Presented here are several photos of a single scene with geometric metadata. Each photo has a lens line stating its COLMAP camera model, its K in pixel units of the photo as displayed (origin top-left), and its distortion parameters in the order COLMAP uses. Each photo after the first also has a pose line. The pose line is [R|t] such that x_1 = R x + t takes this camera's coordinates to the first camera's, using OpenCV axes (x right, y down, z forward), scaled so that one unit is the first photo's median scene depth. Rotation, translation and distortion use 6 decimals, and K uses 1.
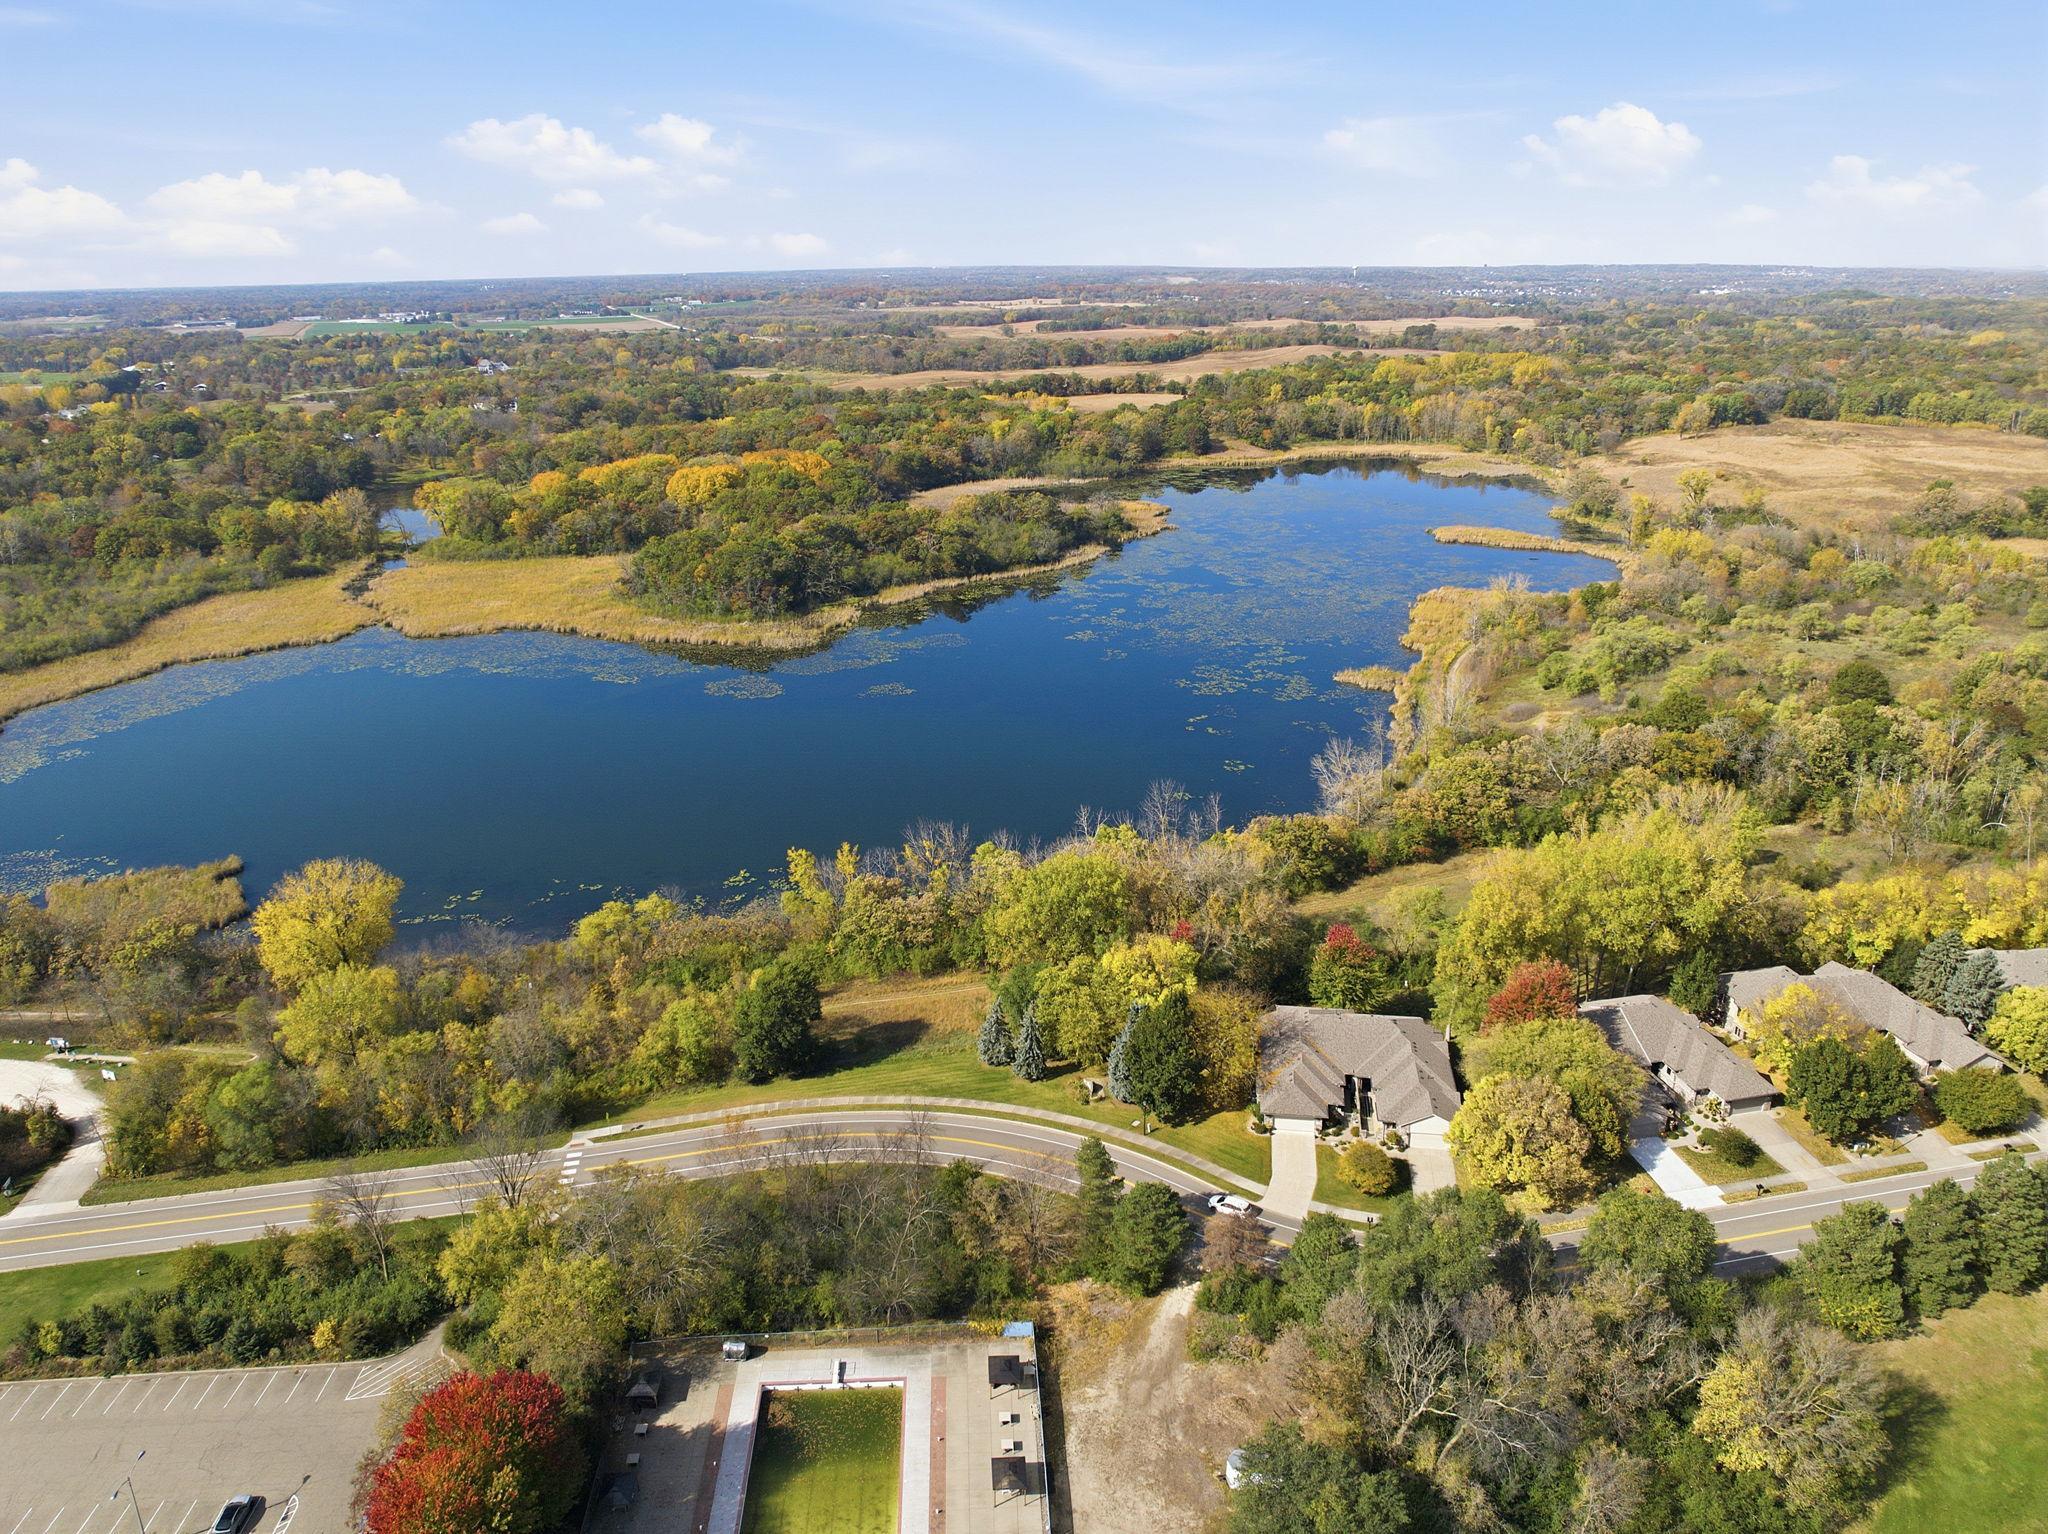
lens RADIAL K [[1434.8, 0, 1014.0], [0, 1434.8, 762.0], [0, 0, 1]] dist [-0.053431, 0.019624]
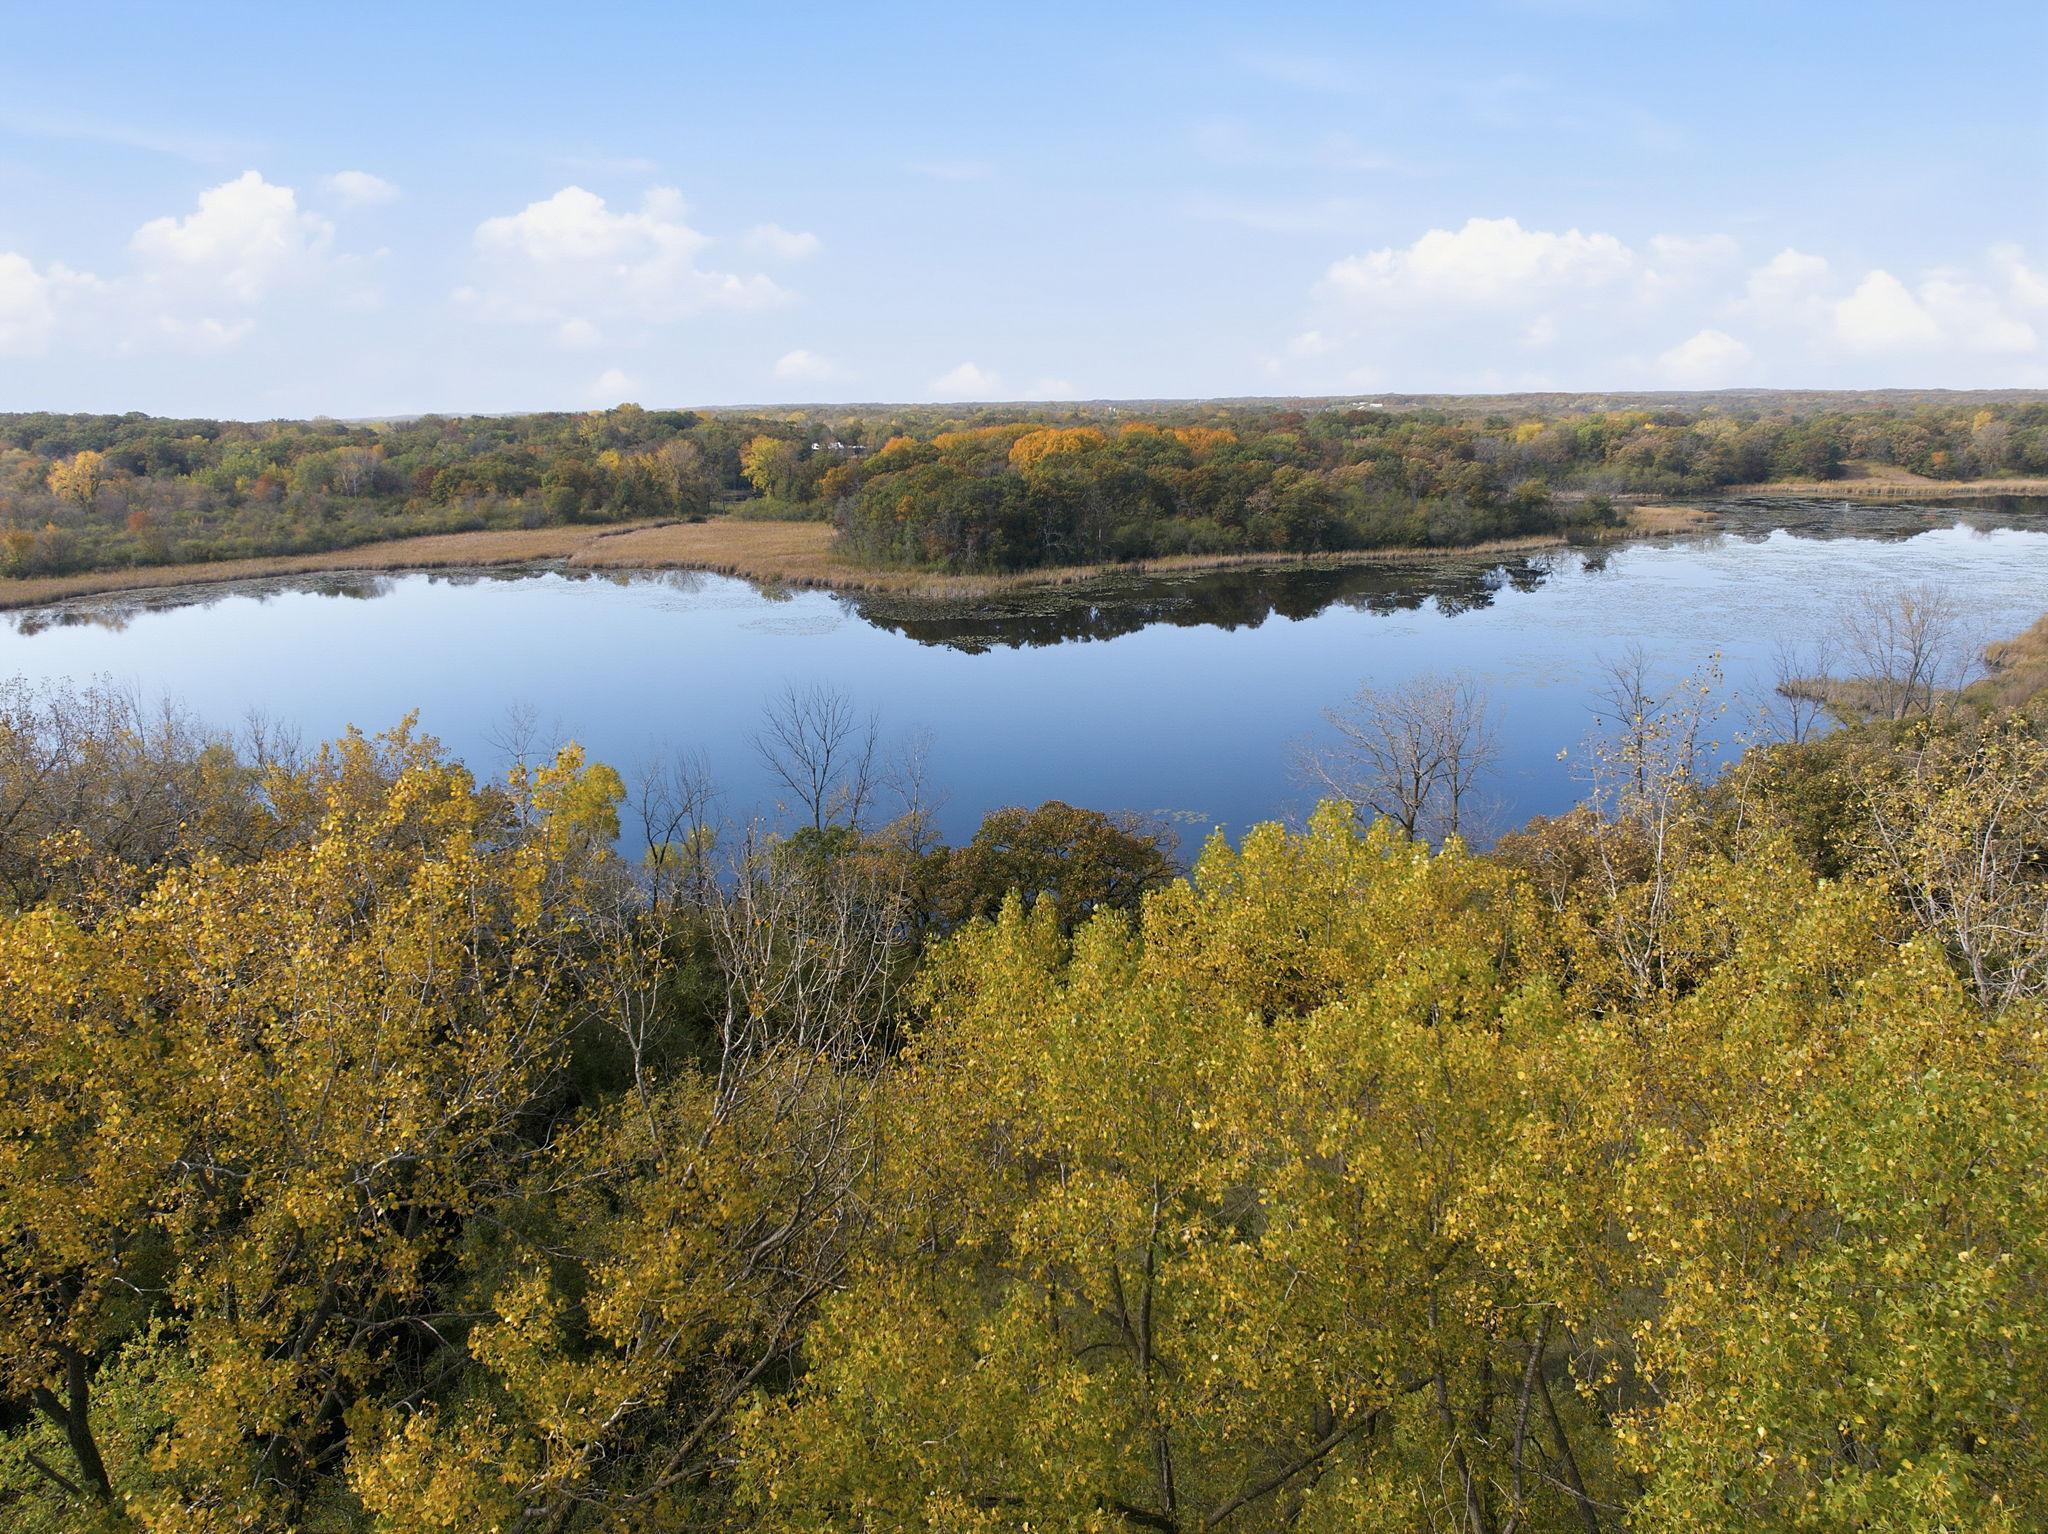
lens RADIAL K [[1434.8, 0, 1034.7], [0, 1434.8, 768.1], [0, 0, 1]] dist [-0.053431, 0.019624]
pose [[0.891676, 0.111533, -0.438719, 0.152023], [-0.146562, 0.988099, -0.046681, 0.020443], [0.428291, 0.105924, 0.897411, 0.328098]]
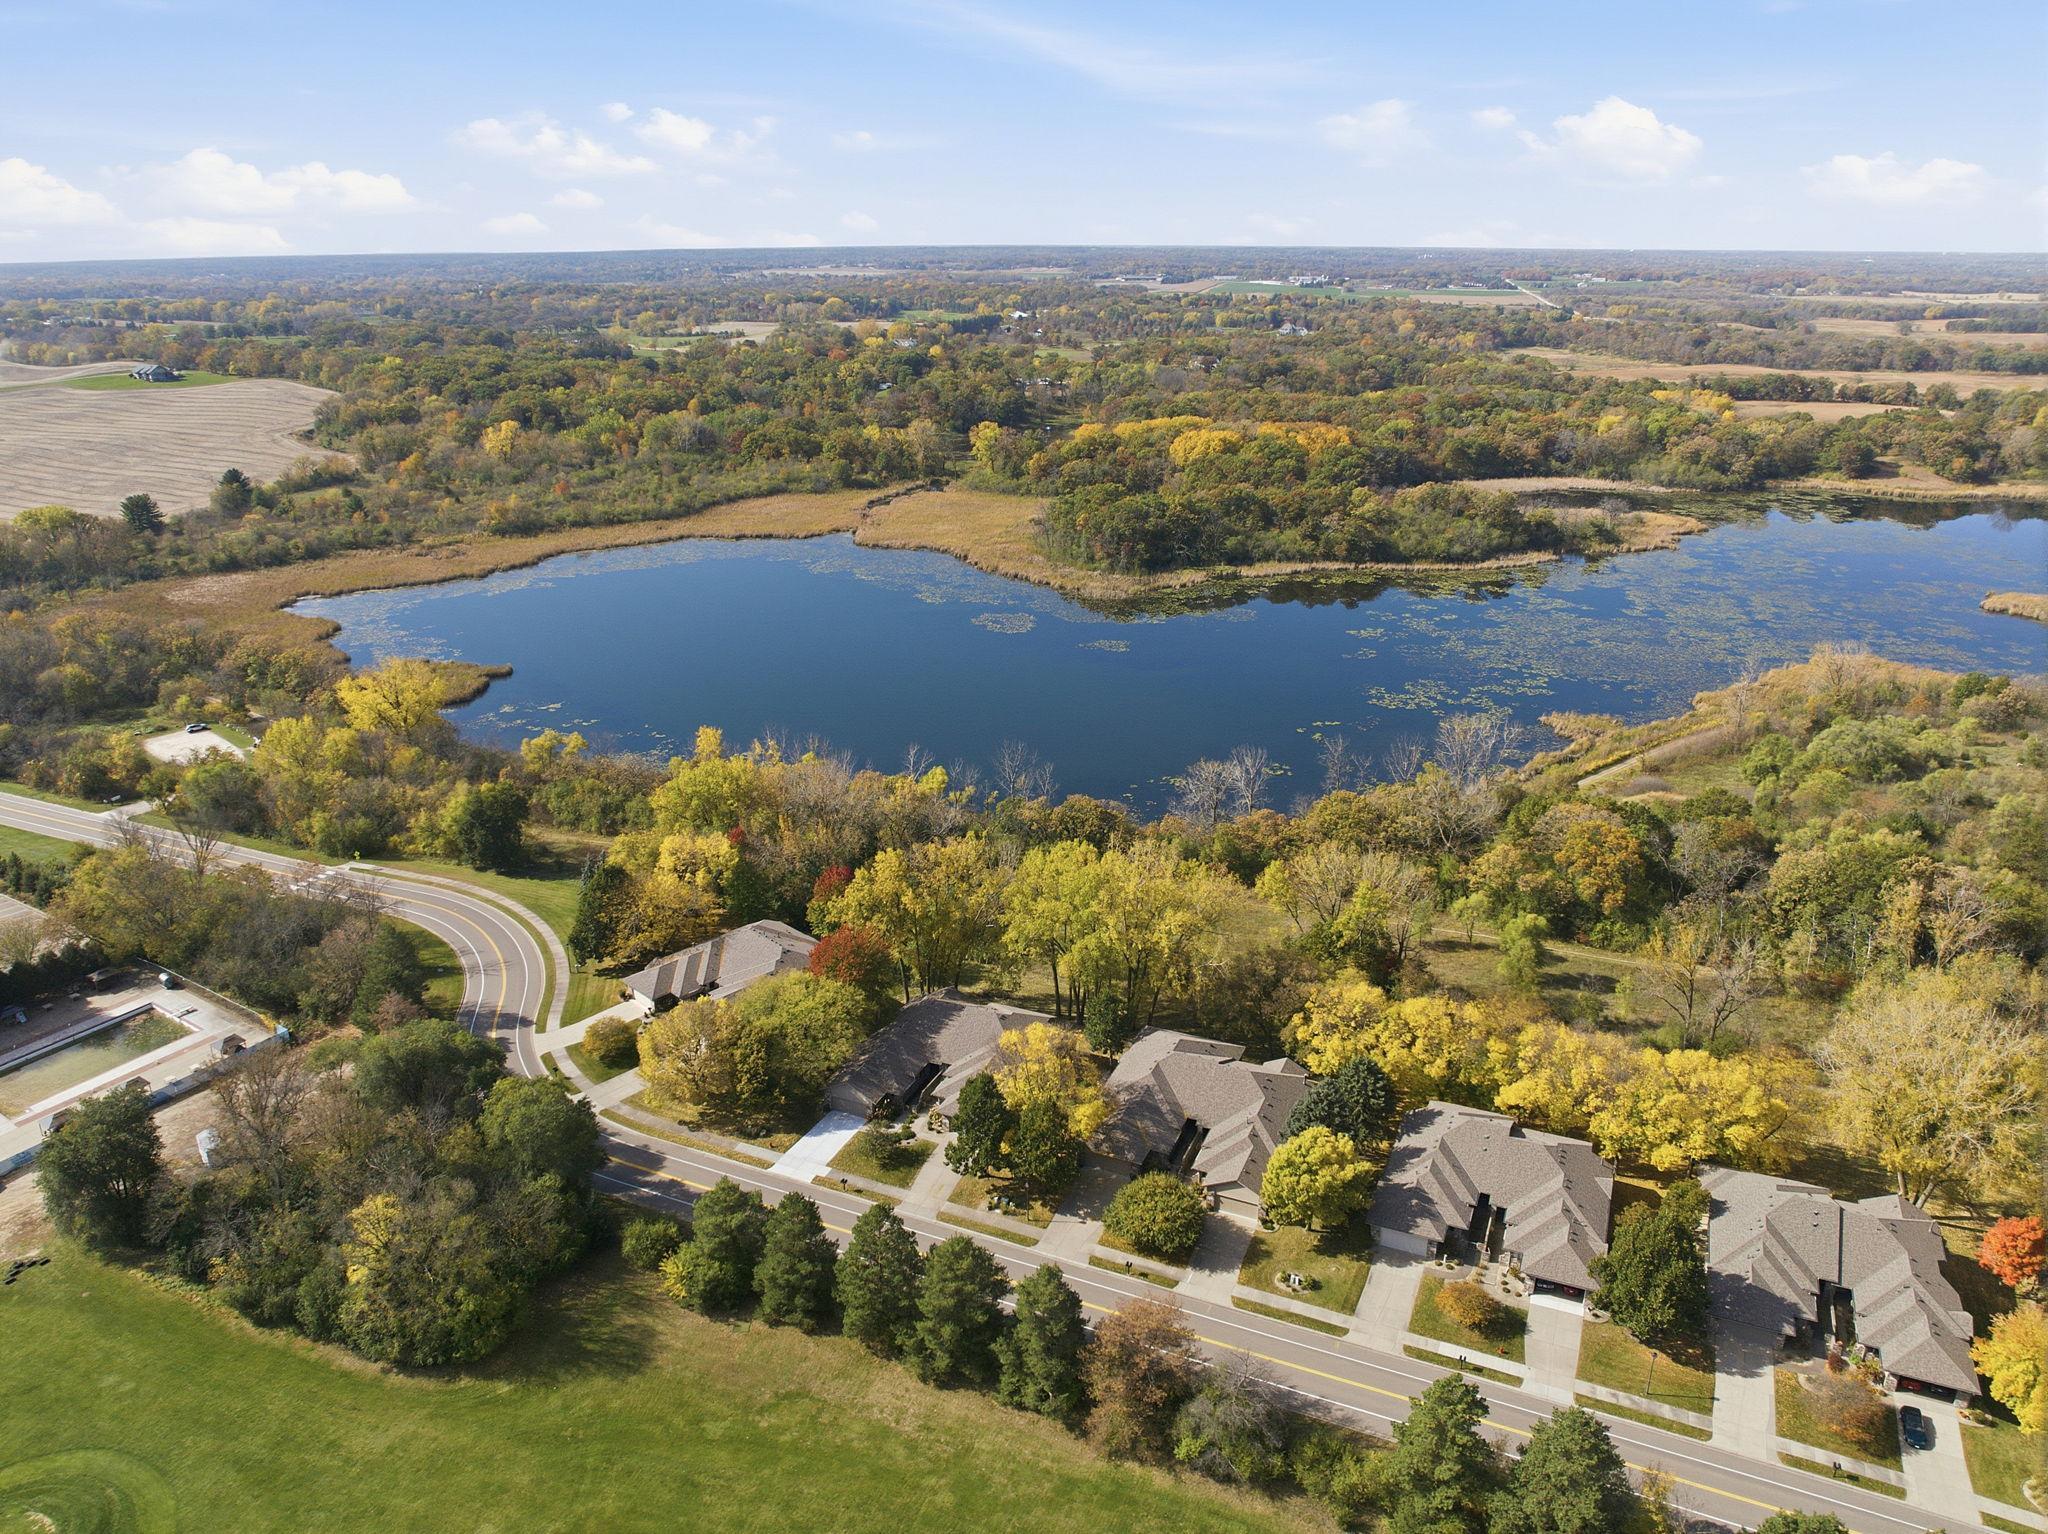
lens RADIAL K [[1434.8, 0, 1022.1], [0, 1434.8, 773.7], [0, 0, 1]] dist [-0.053431, 0.019624]
pose [[0.811278, 0.216200, -0.543218, 0.321278], [-0.202147, 0.975540, 0.086365, -0.025713], [0.548603, 0.039744, 0.835138, 0.064285]]
